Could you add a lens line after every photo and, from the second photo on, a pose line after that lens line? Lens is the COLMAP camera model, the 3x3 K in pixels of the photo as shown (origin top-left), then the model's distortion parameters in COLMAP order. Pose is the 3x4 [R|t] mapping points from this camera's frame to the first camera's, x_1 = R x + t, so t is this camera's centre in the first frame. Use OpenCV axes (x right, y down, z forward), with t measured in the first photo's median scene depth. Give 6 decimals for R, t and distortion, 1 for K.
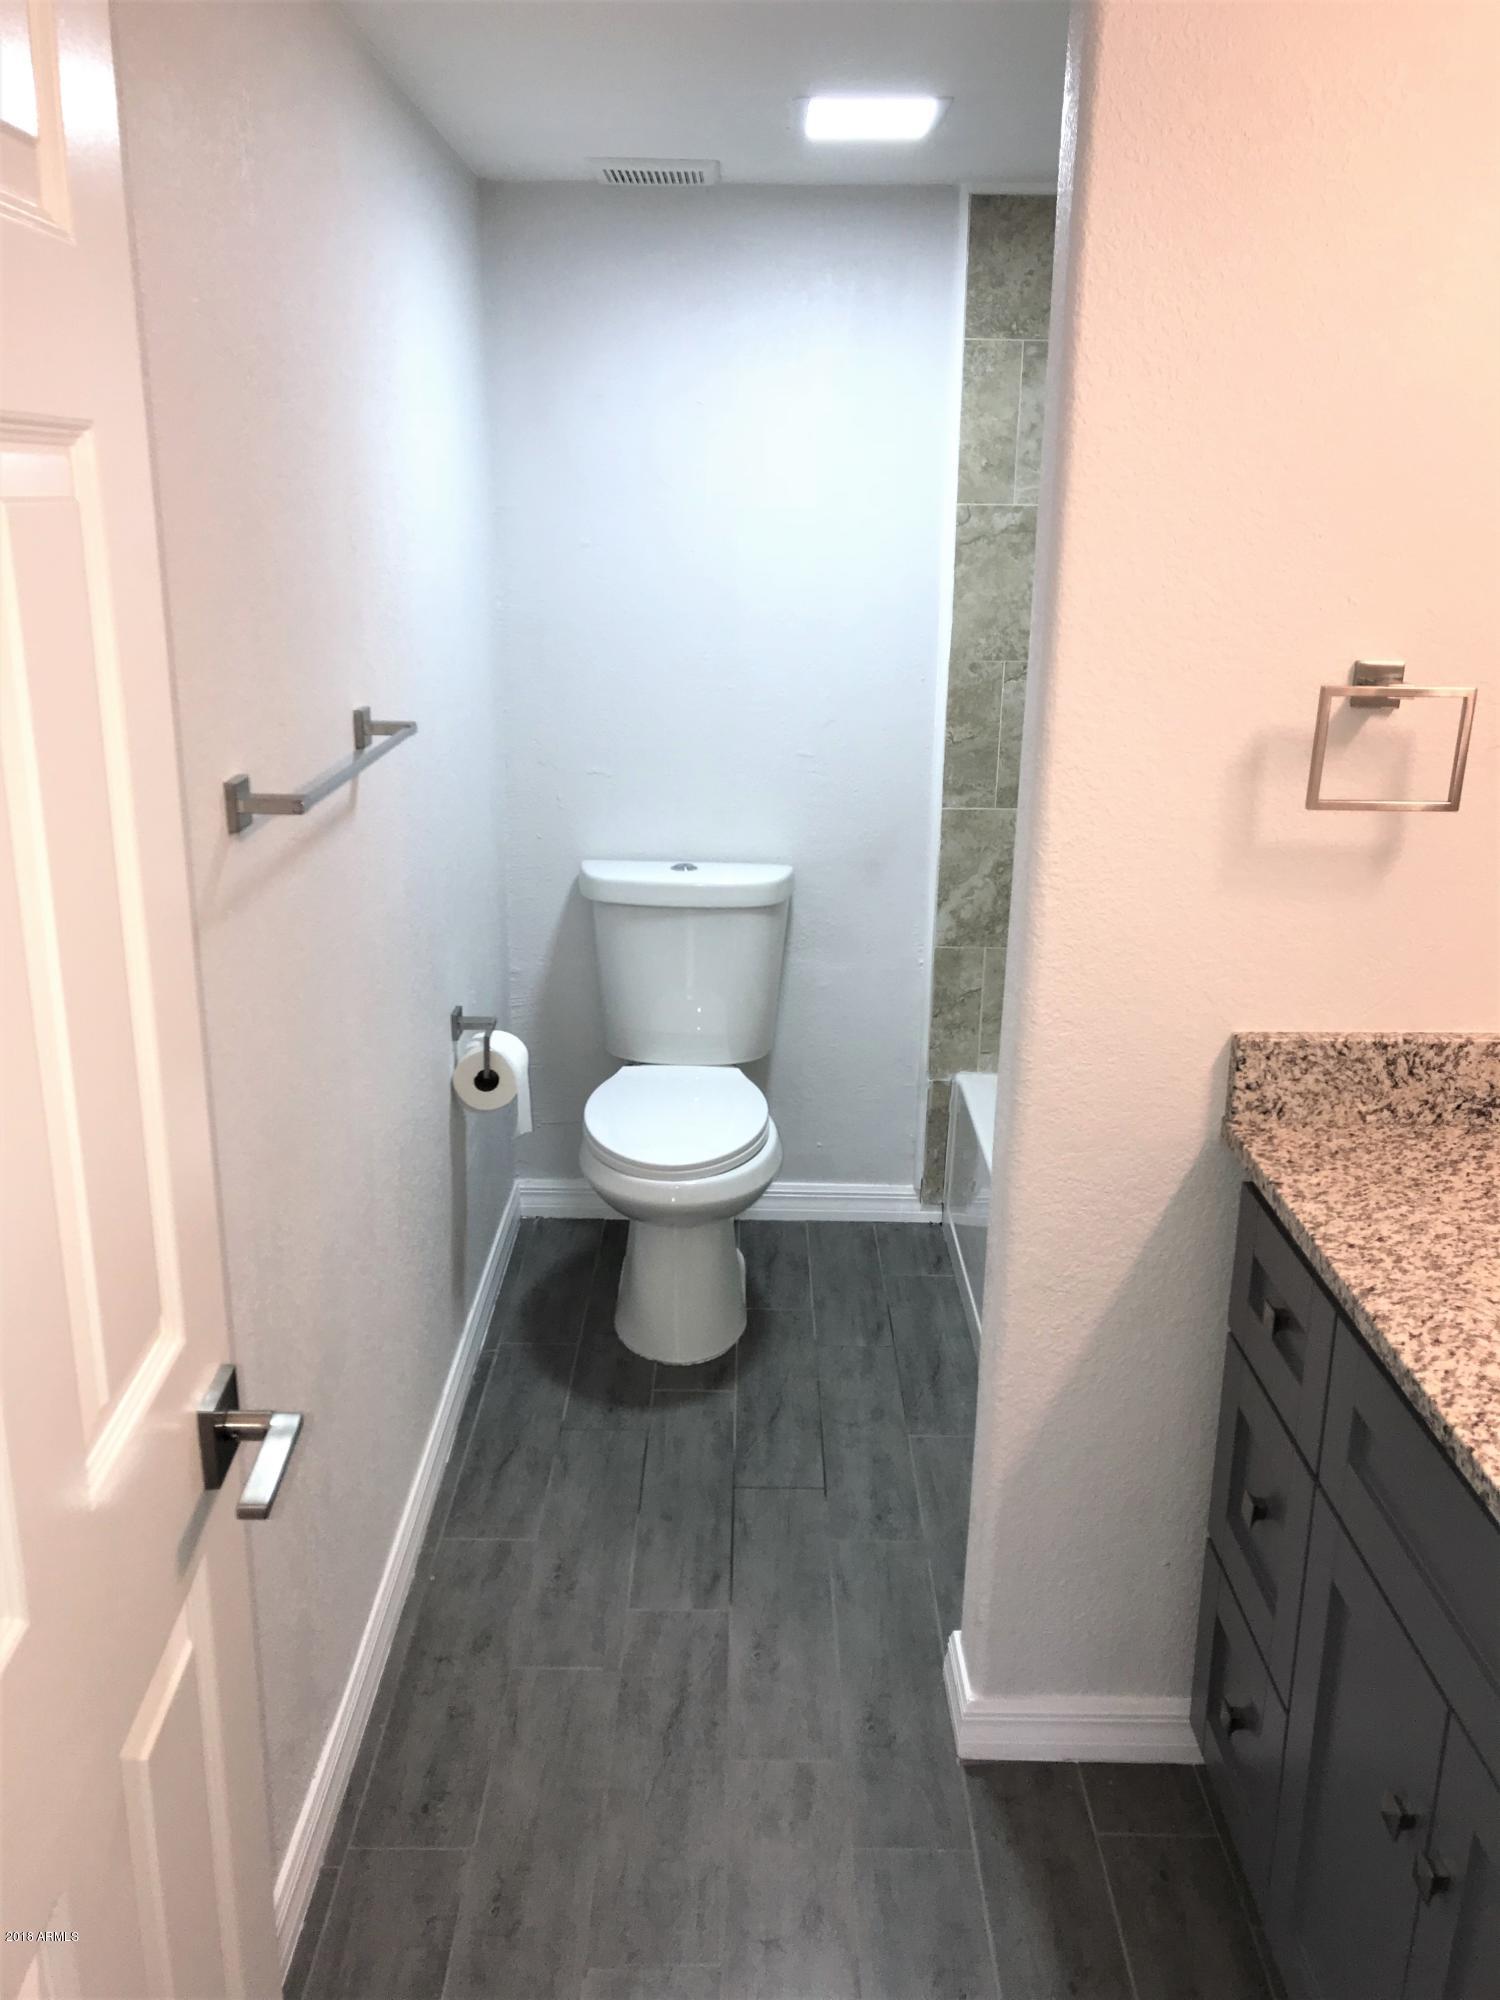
lens RADIAL K [[1644.4, 0, 756.2], [0, 1644.4, 1001.7], [0, 0, 1]] dist [0.065655, -0.075173]
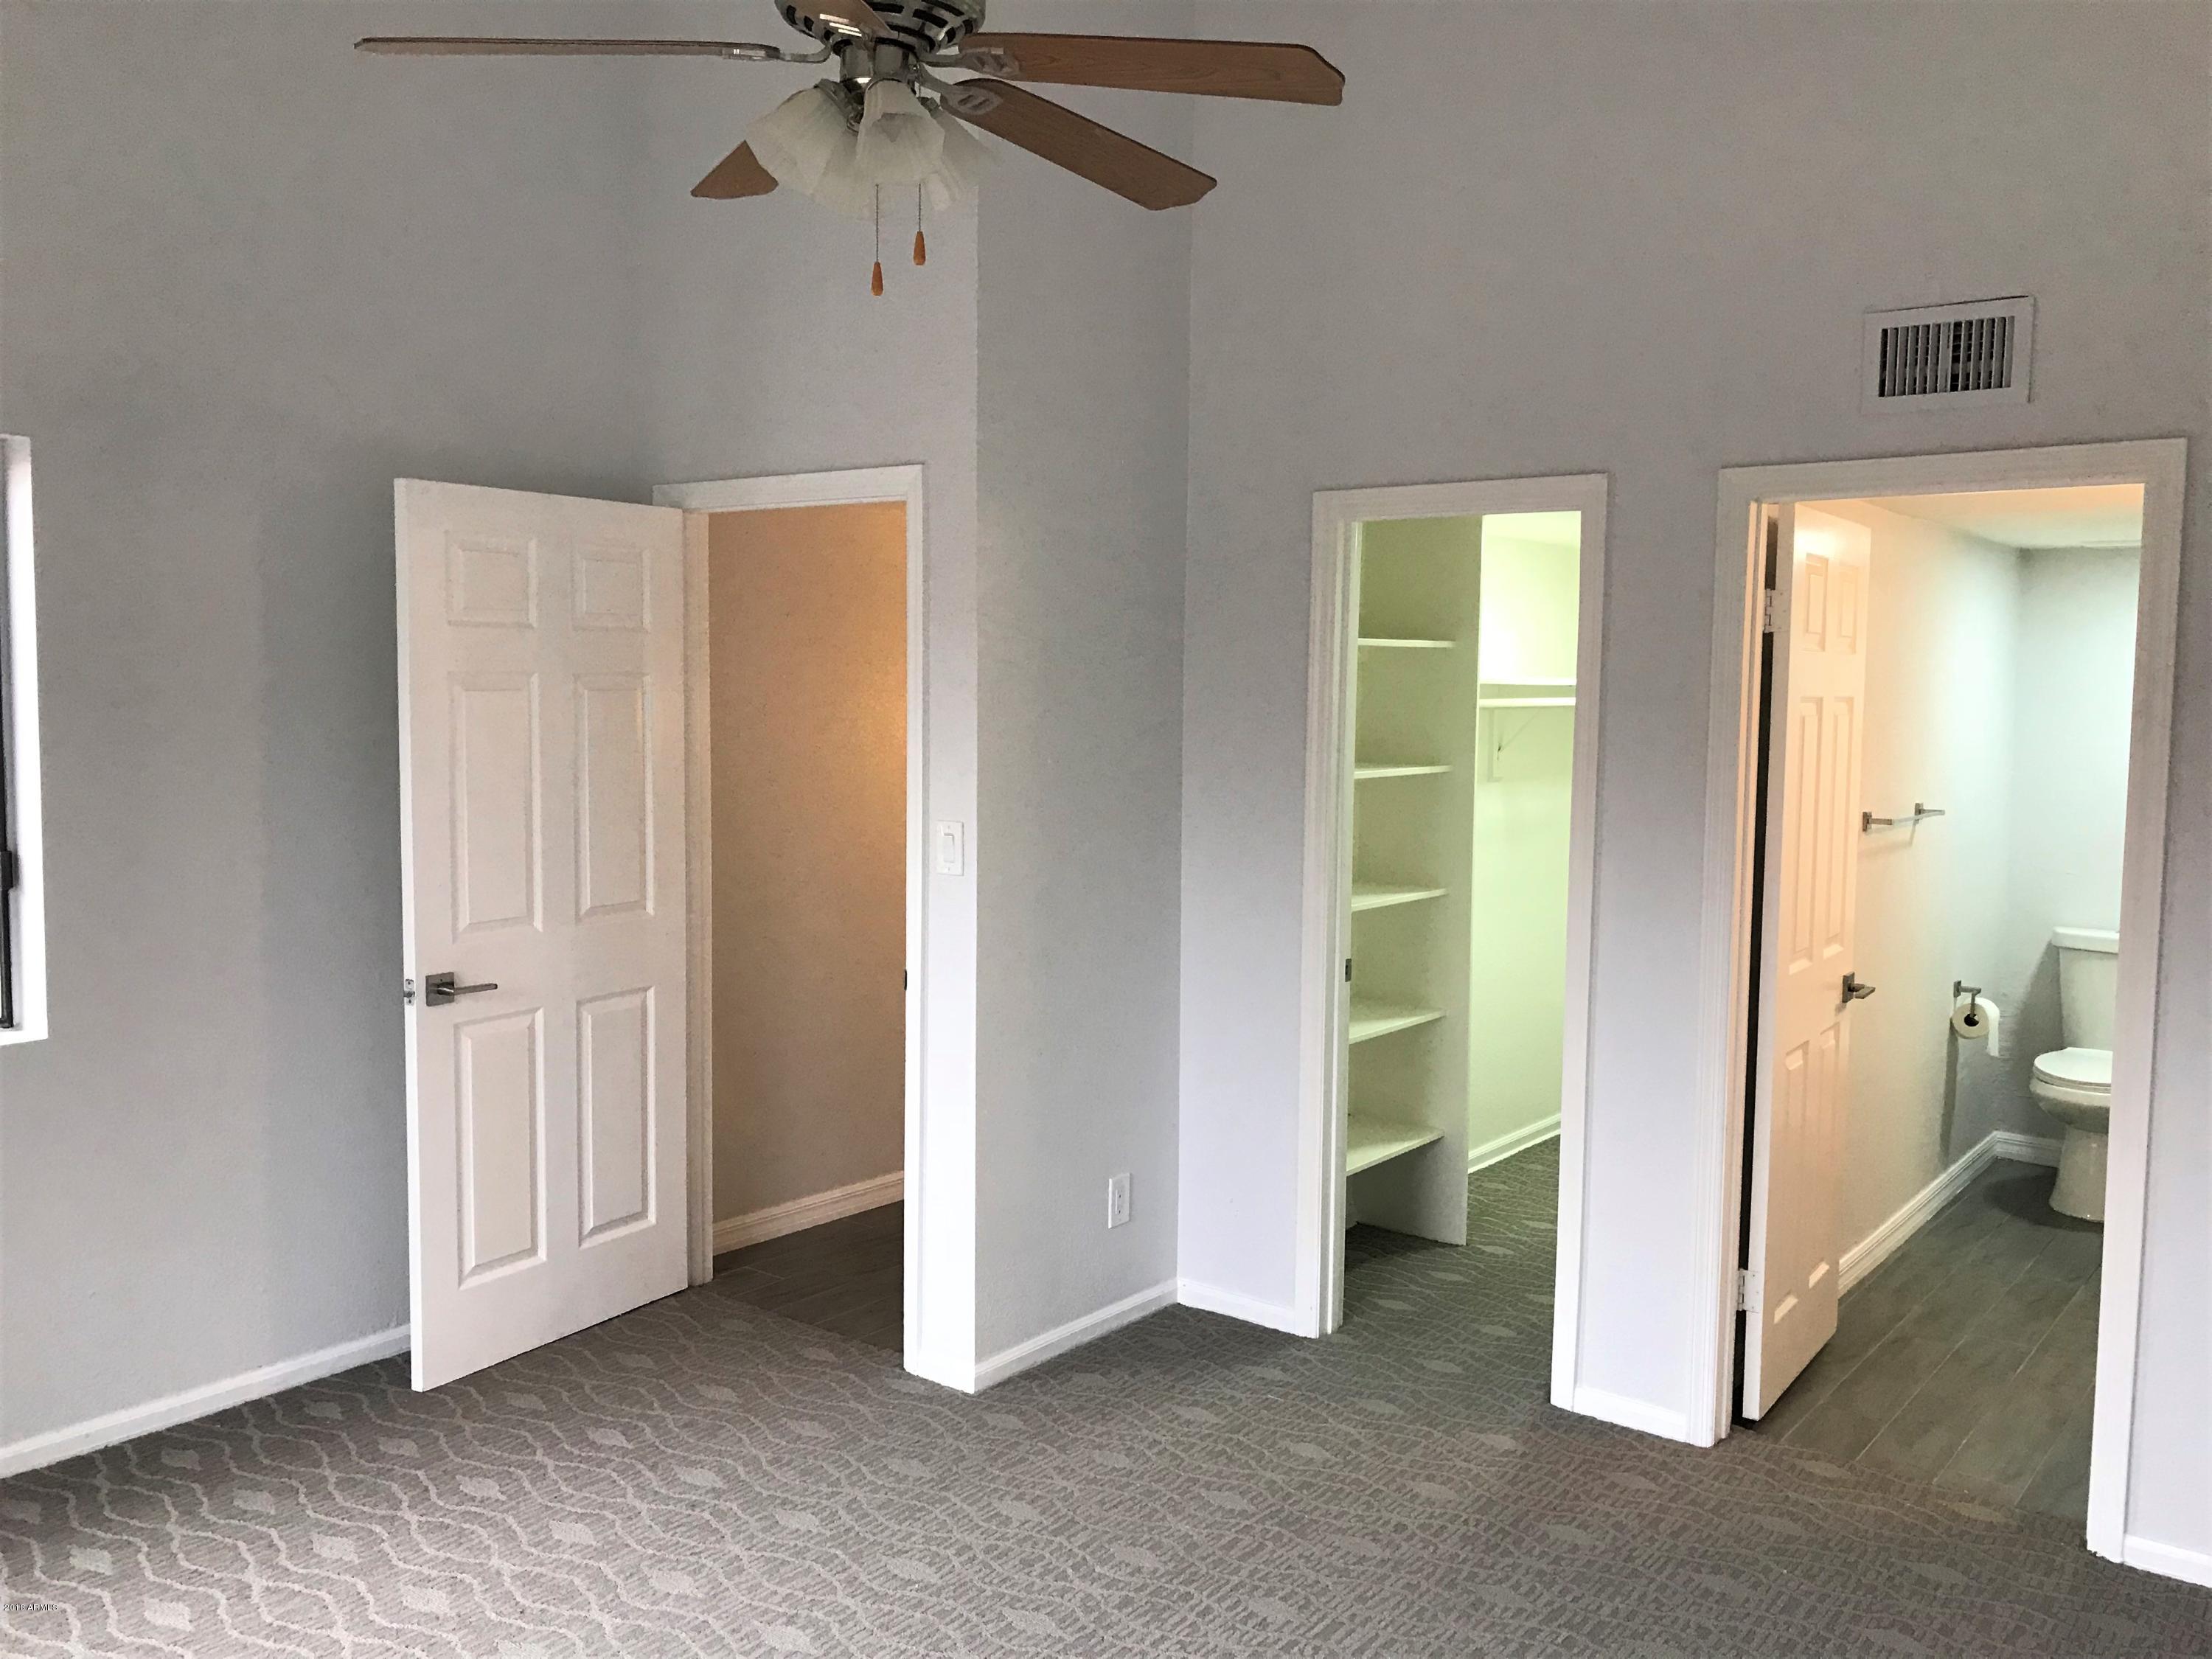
lens RADIAL K [[1818.7, 0, 1111.7], [0, 1818.7, 828.1], [0, 0, 1]] dist [0.065655, -0.075173]
pose [[0.794127, 0.041048, -0.606364, 0.260578], [-0.178509, 0.969463, -0.168157, 0.301022], [0.580945, 0.241780, 0.777204, -1.010599]]
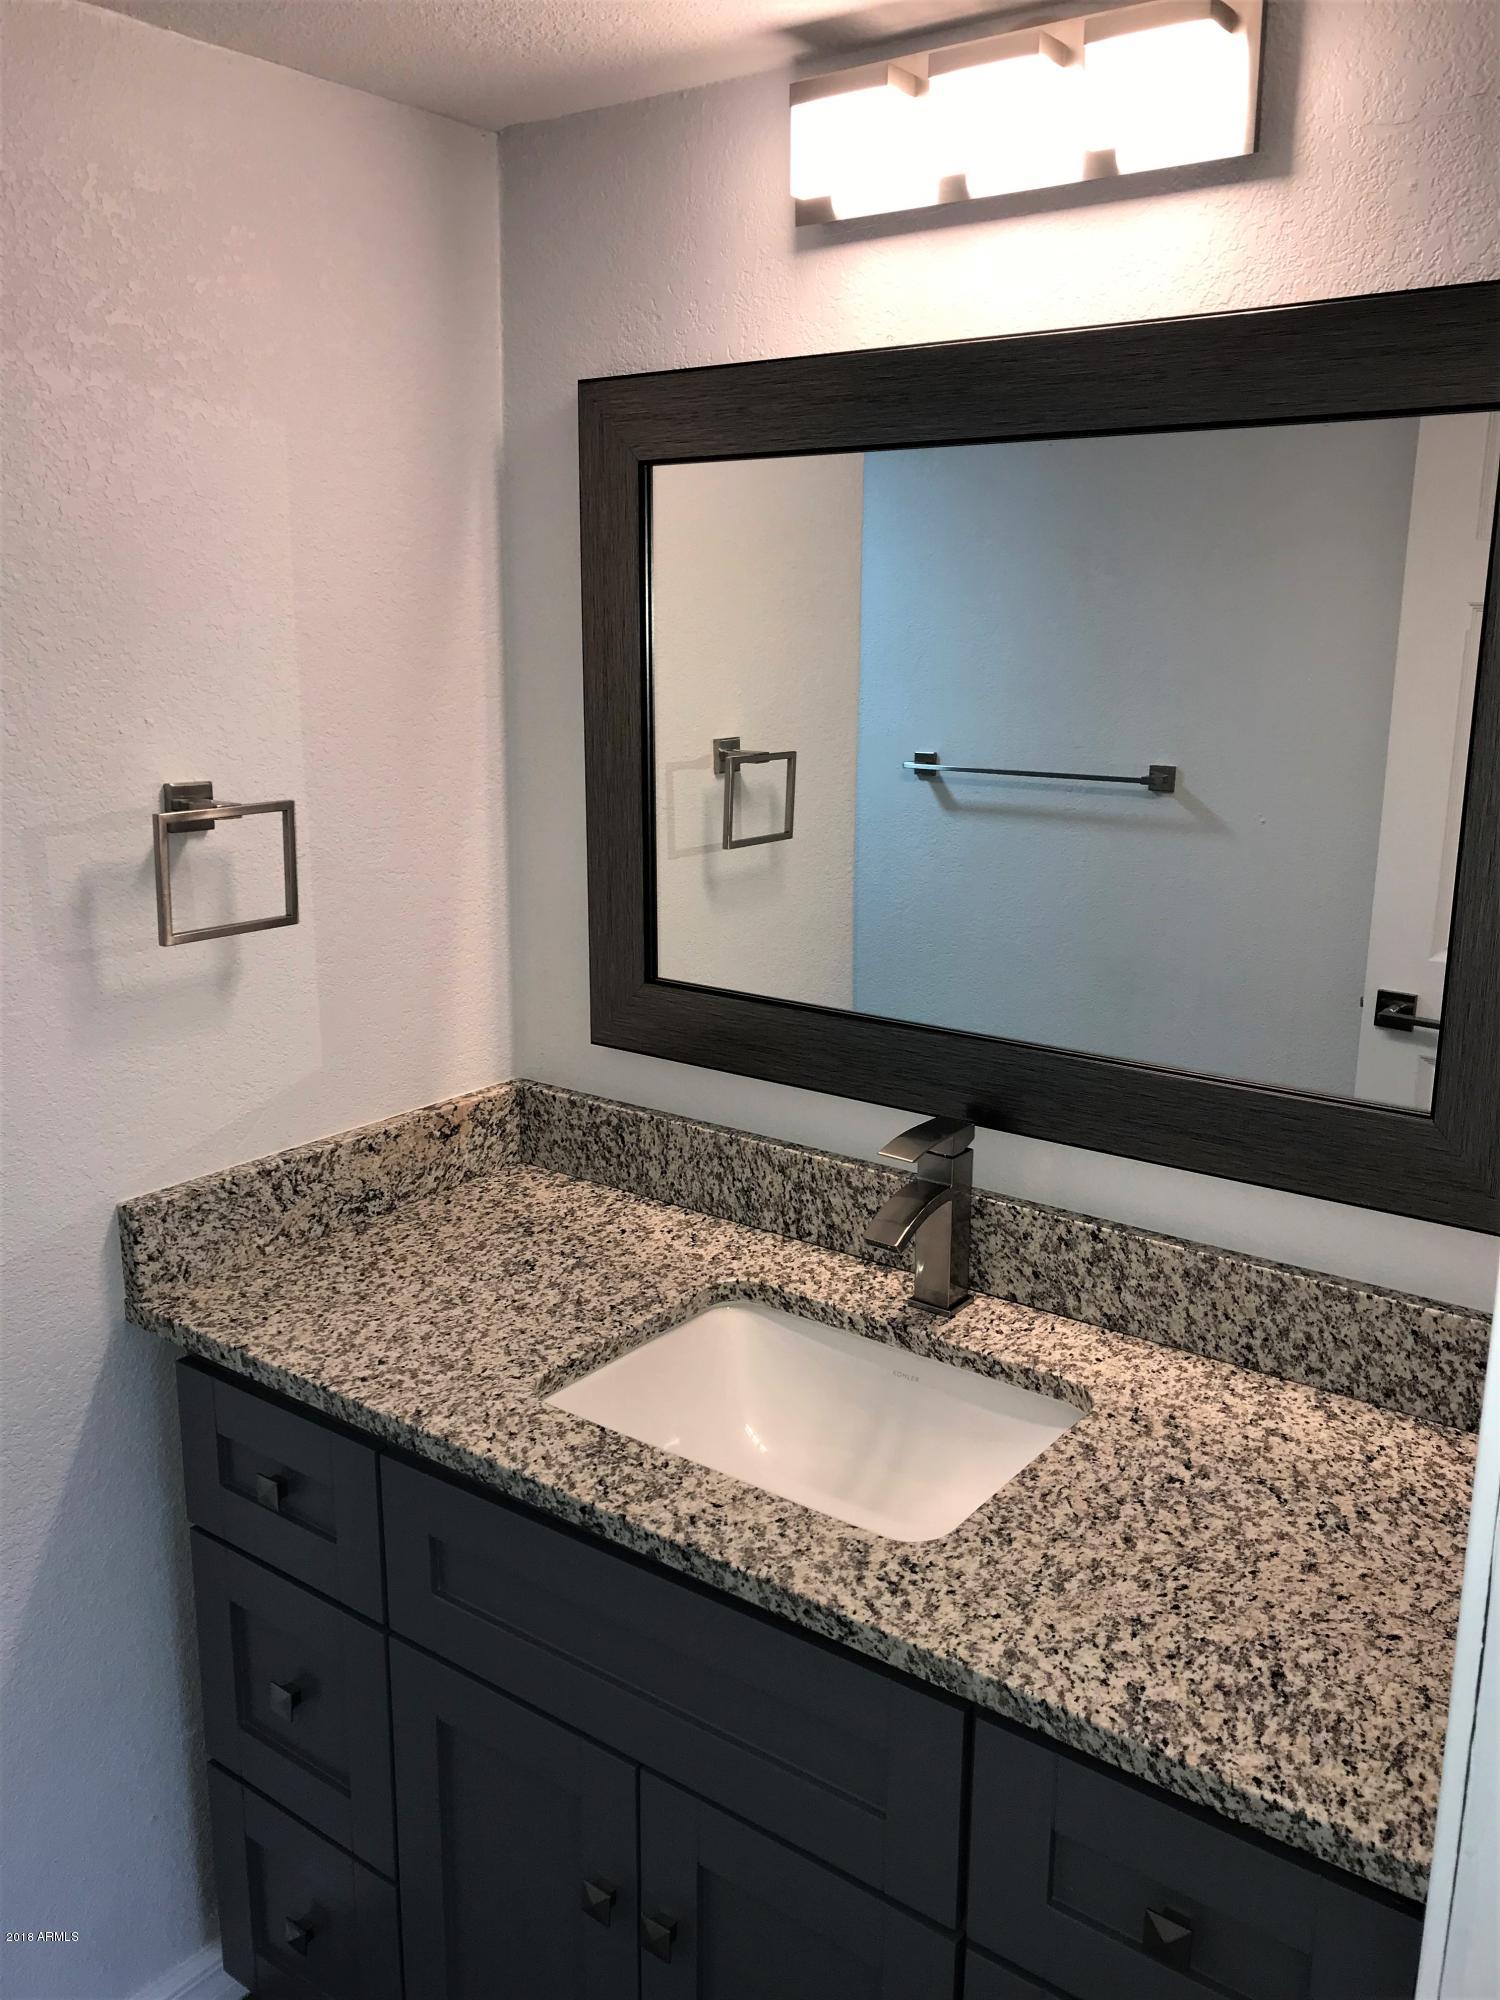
lens RADIAL K [[1644.4, 0, 762.8], [0, 1644.4, 997.1], [0, 0, 1]] dist [0.065655, -0.075173]
pose [[0.602013, -0.189149, 0.775759, -0.185515], [0.239377, 0.969605, 0.050648, -0.055173], [-0.761760, 0.155208, 0.628993, 0.169708]]
